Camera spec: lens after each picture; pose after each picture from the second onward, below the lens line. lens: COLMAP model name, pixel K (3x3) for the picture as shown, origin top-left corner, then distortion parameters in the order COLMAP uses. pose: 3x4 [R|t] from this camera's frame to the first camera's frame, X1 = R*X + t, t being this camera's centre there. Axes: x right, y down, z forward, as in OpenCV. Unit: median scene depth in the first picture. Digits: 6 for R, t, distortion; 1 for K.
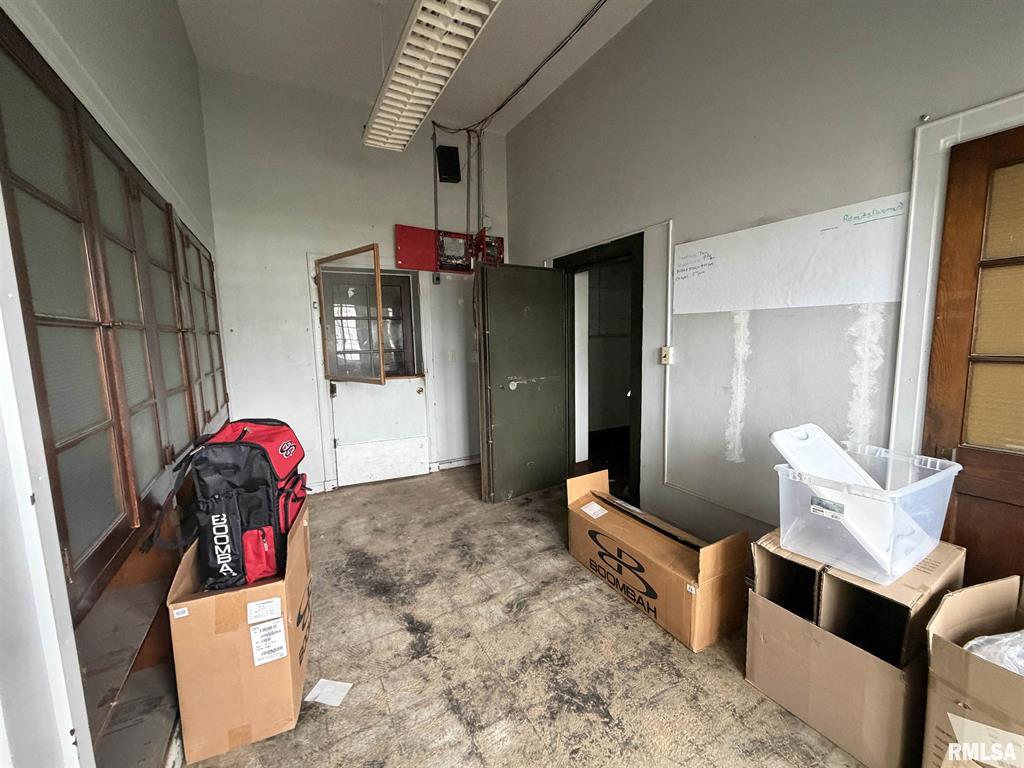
lens RADIAL K [[407.2, 0, 510.3], [0, 407.2, 383.2], [0, 0, 1]] dist [0.000062, -0.000210]
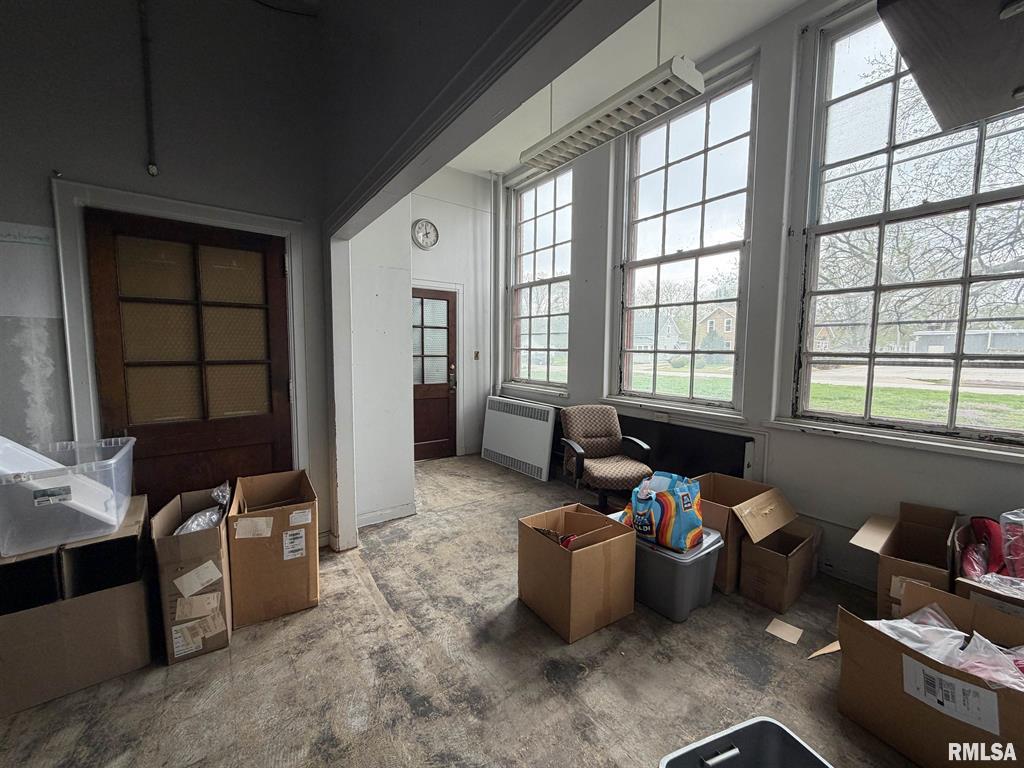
lens RADIAL K [[407.2, 0, 510.3], [0, 407.2, 383.2], [0, 0, 1]] dist [0.000062, -0.000210]
pose [[-0.121378, -0.067598, 0.990302, -0.436319], [0.111562, 0.990428, 0.081280, 0.040826], [-0.986317, 0.120346, -0.112675, -0.155992]]
